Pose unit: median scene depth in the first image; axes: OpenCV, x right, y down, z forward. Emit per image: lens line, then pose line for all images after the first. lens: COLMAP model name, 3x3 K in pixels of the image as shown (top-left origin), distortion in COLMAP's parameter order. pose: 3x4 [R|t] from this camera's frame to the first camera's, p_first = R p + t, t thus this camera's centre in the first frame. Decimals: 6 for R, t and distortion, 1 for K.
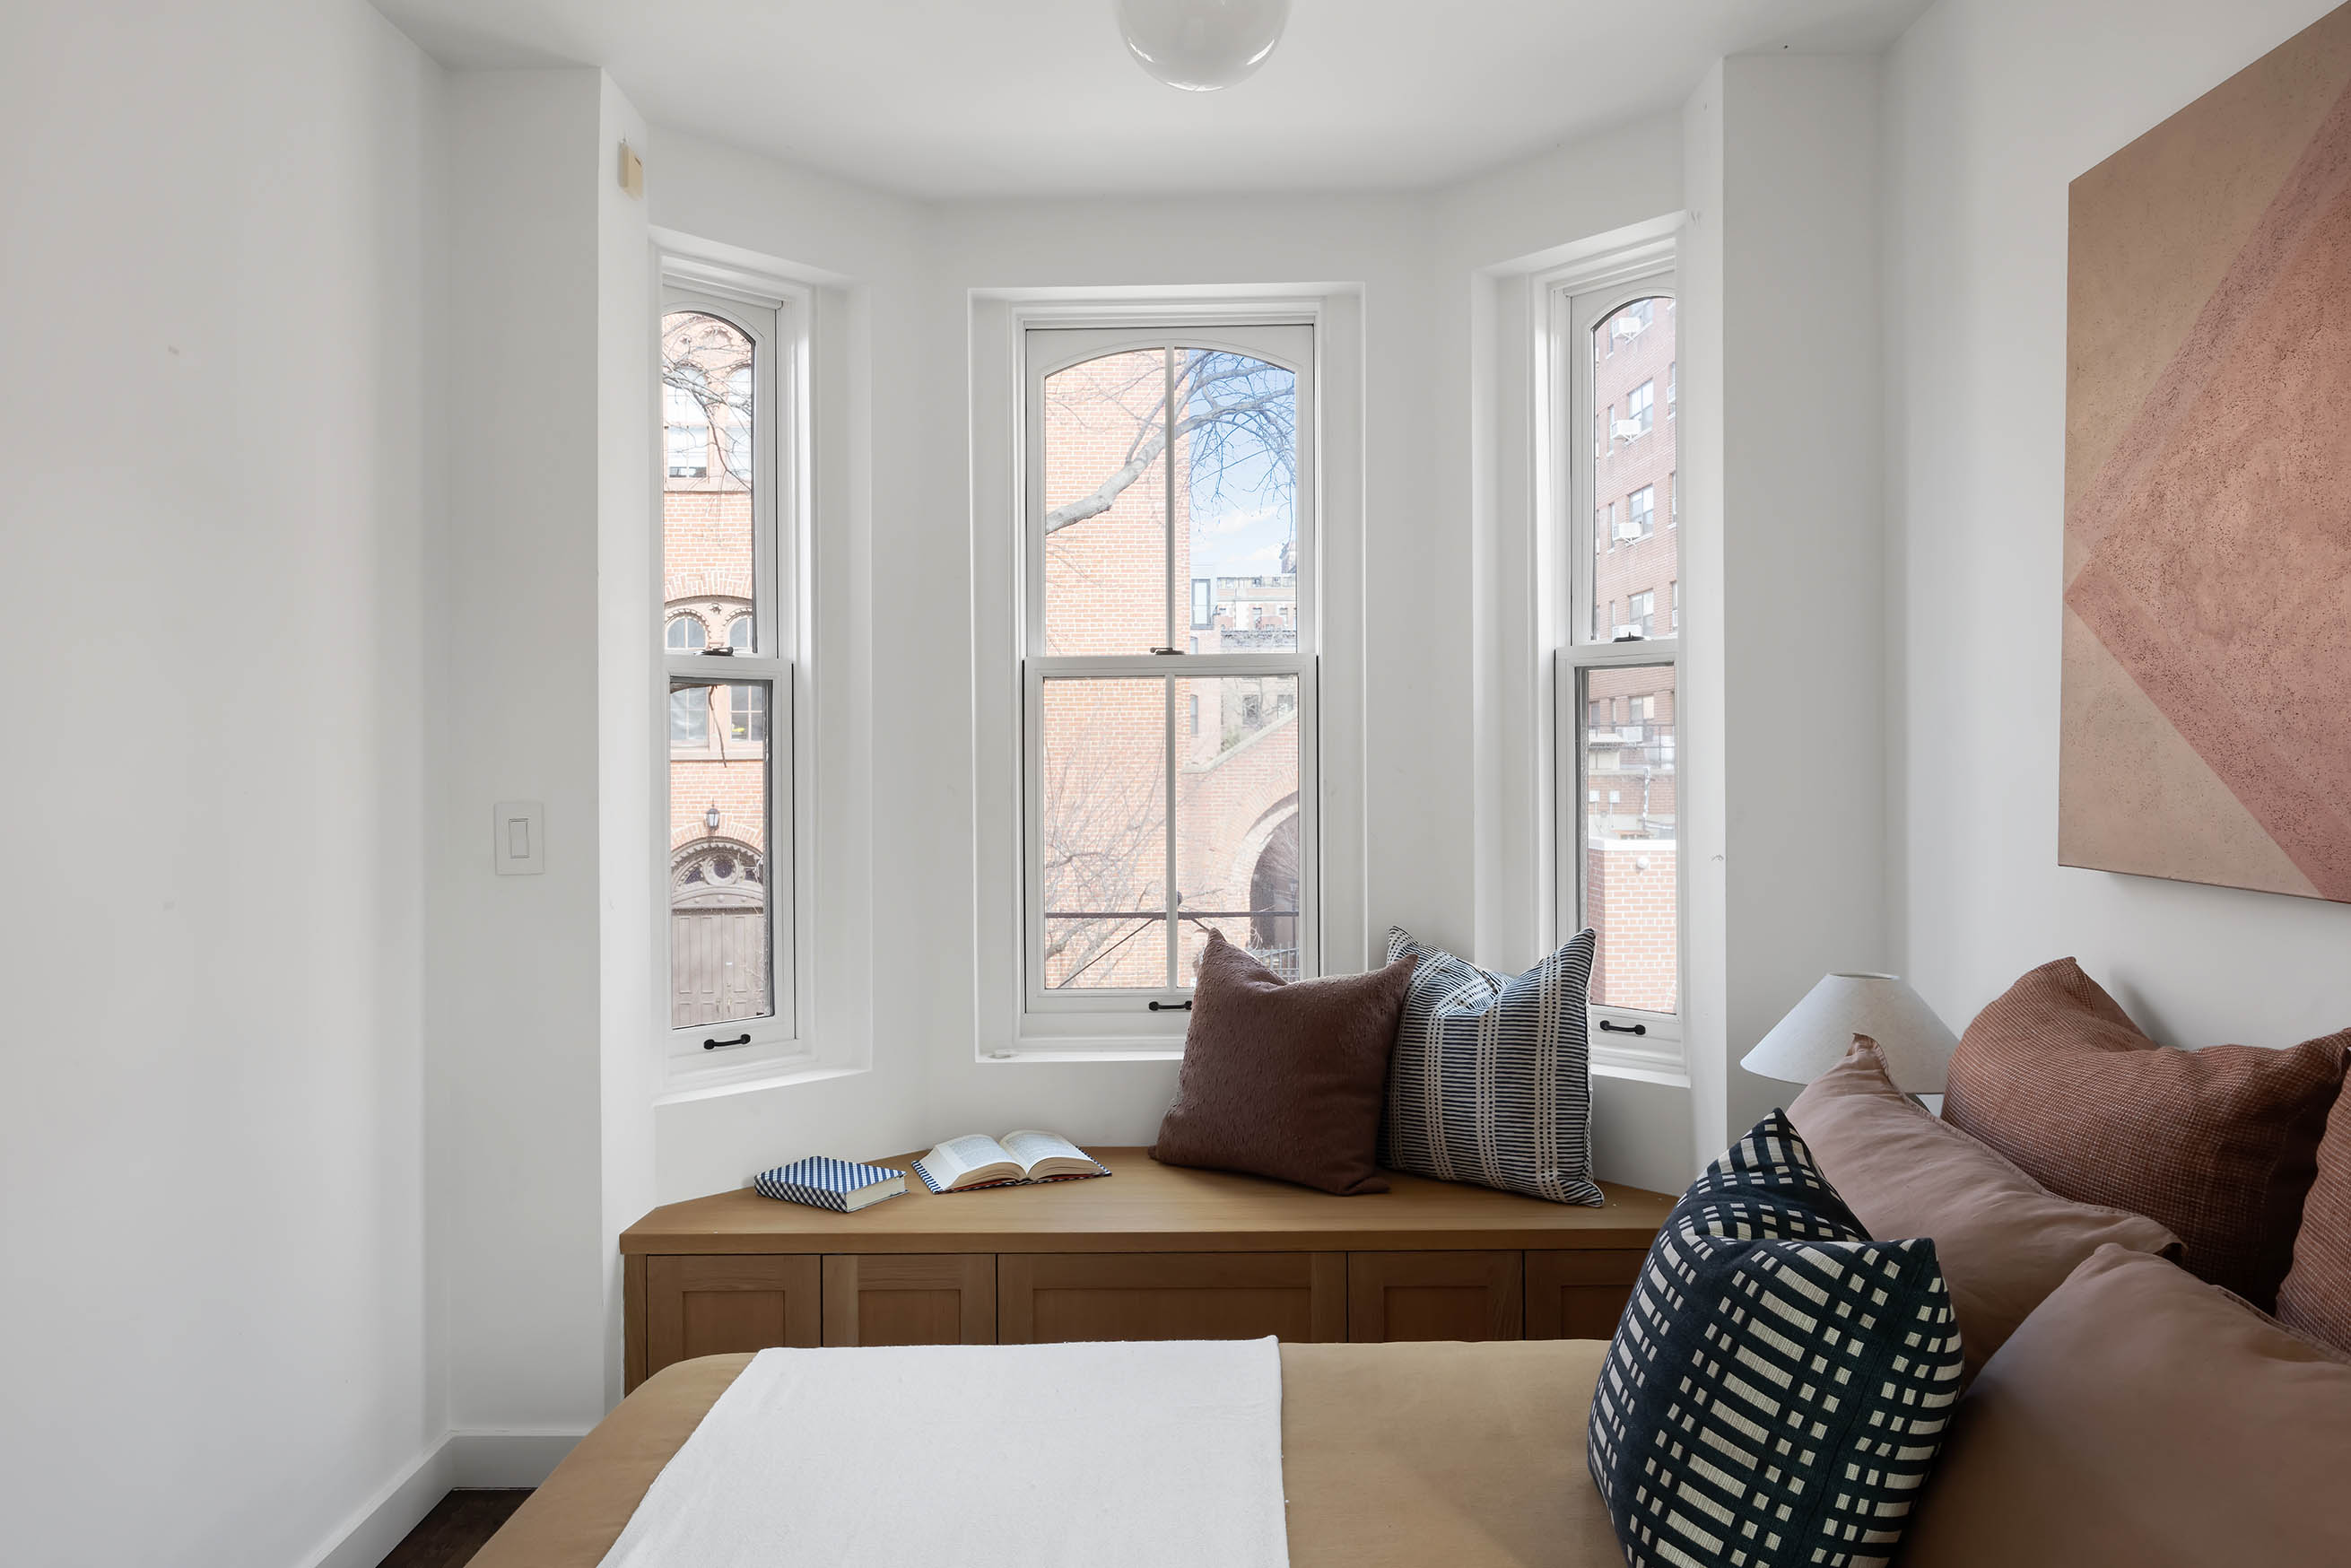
lens RADIAL K [[1521.7, 0, 1174.2], [0, 1521.7, 751.0], [0, 0, 1]] dist [0.001115, -0.000257]
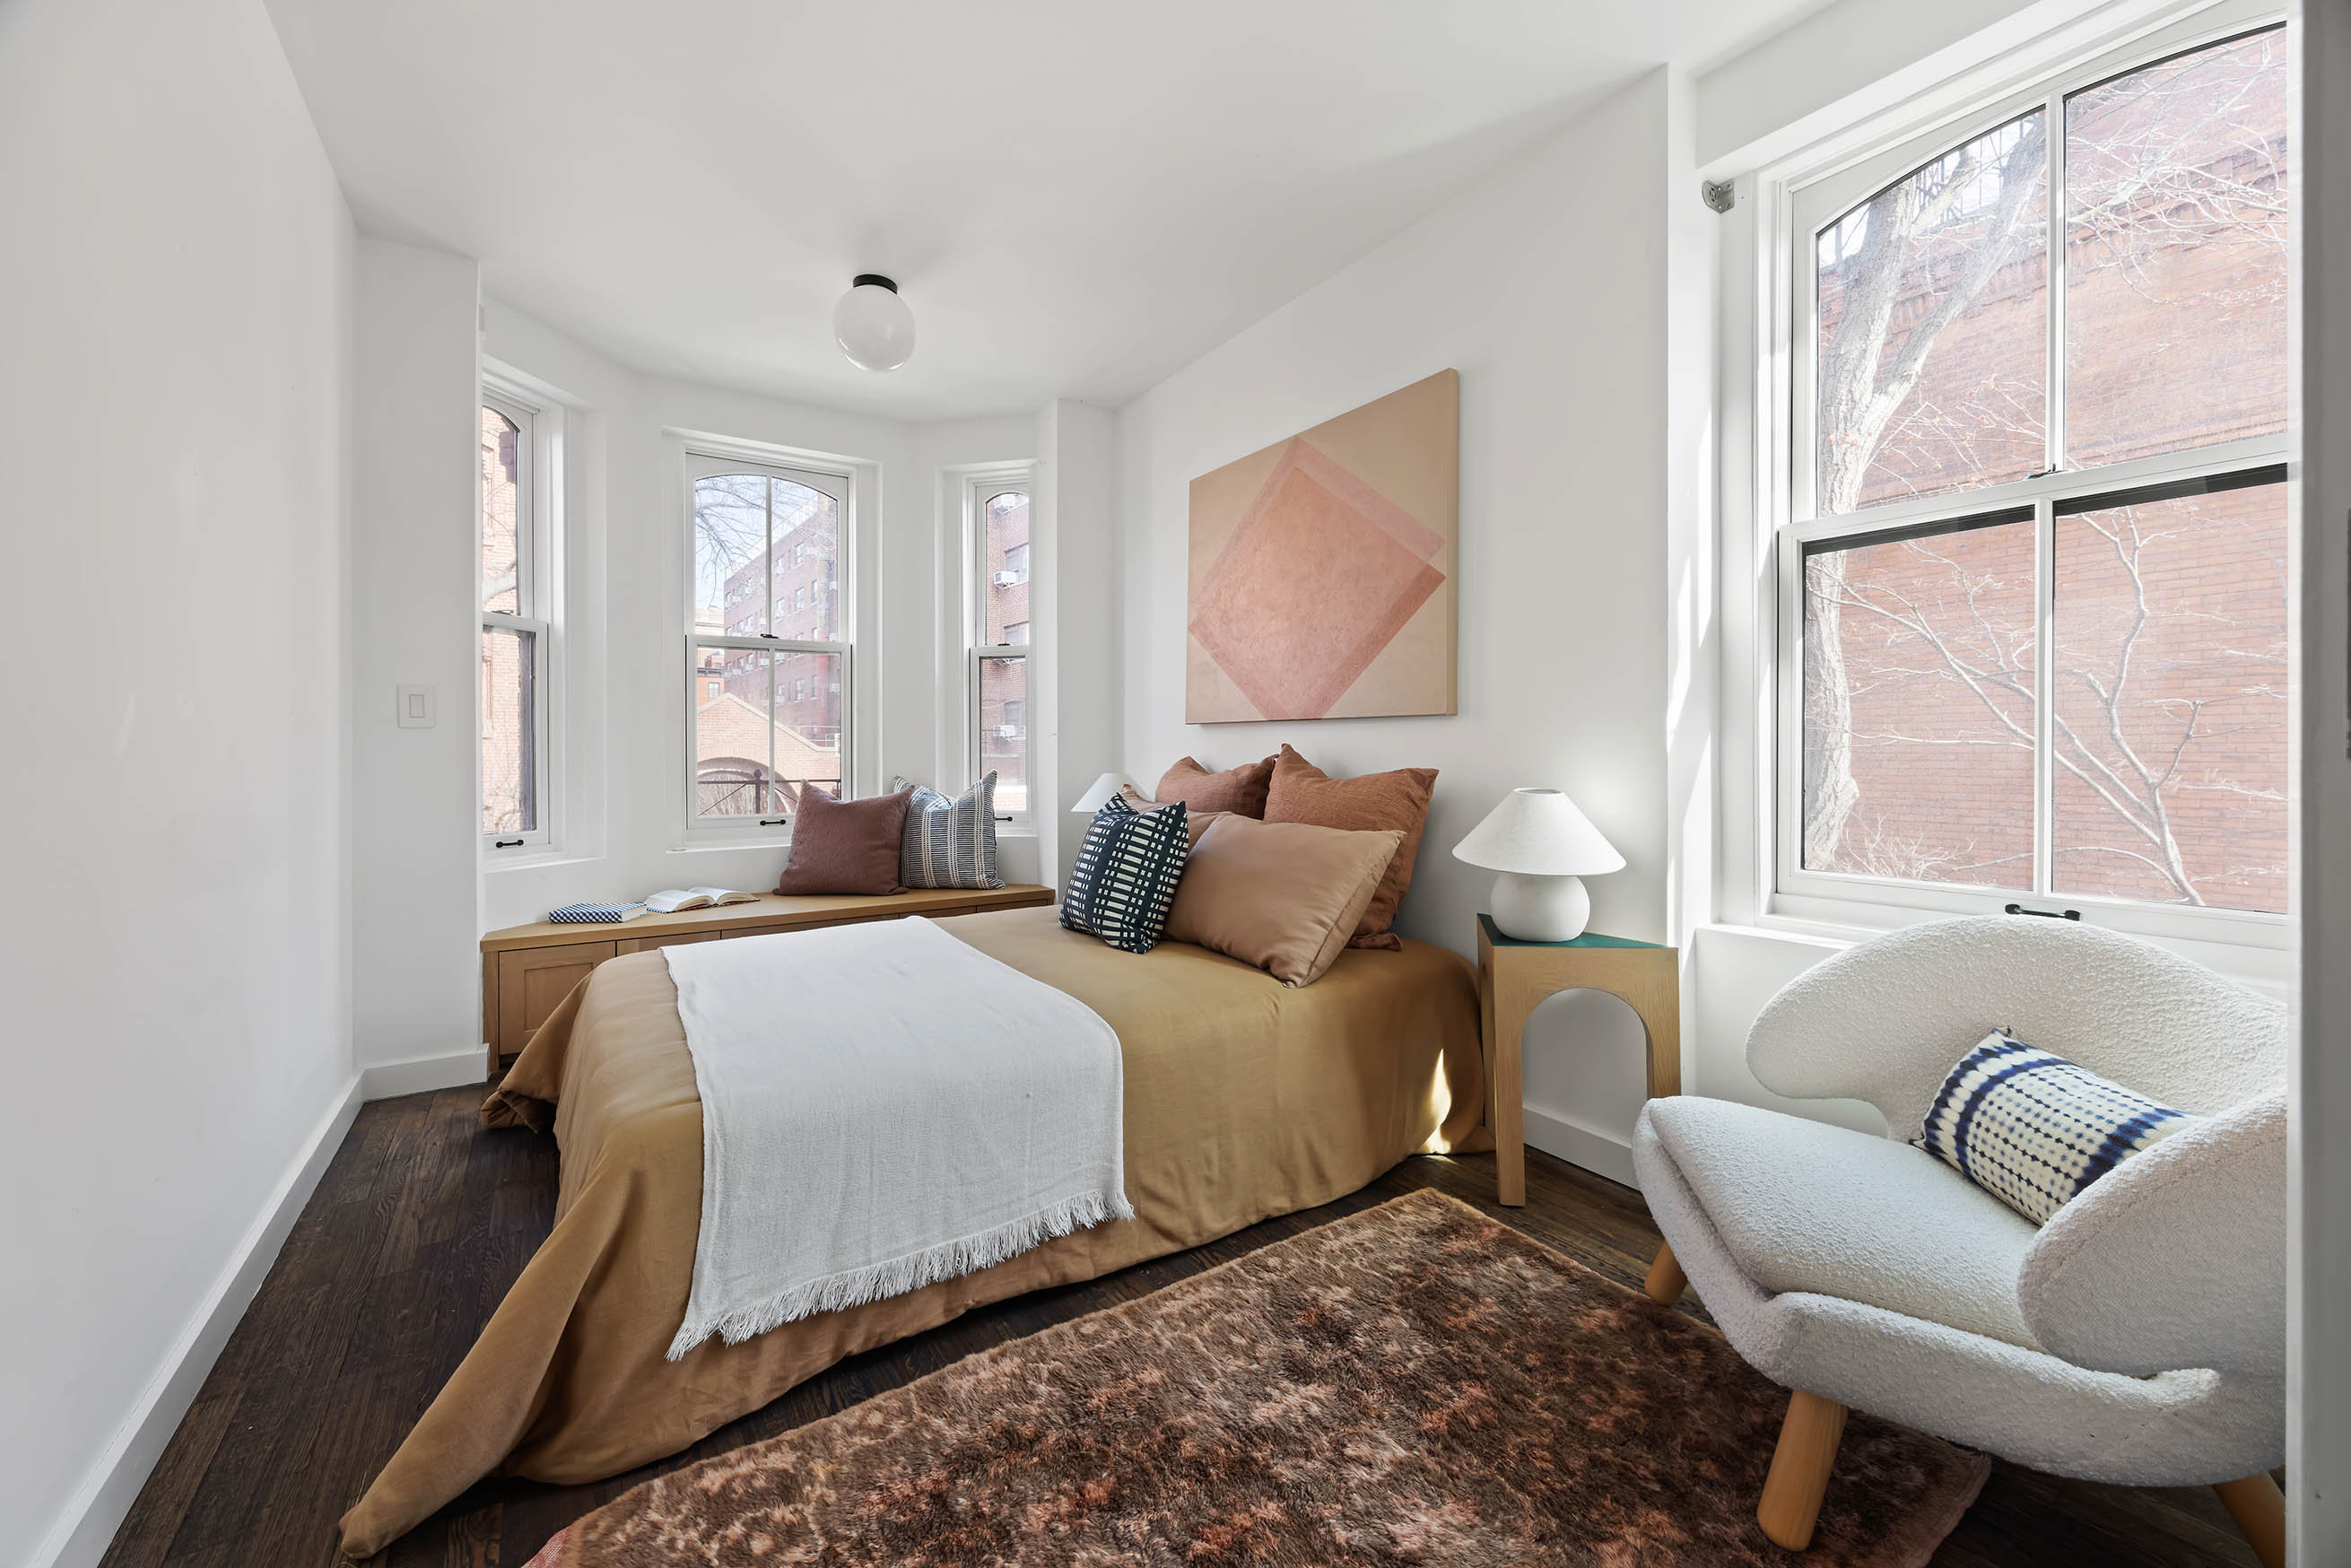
lens RADIAL K [[936.2, 0, 1174.9], [0, 936.2, 759.0], [0, 0, 1]] dist [0.000615, 0.000032]
pose [[0.822782, 0.004473, 0.568340, -0.300422], [-0.004561, 0.999989, -0.001268, 0.103112], [-0.568339, -0.001549, 0.822793, -0.293970]]
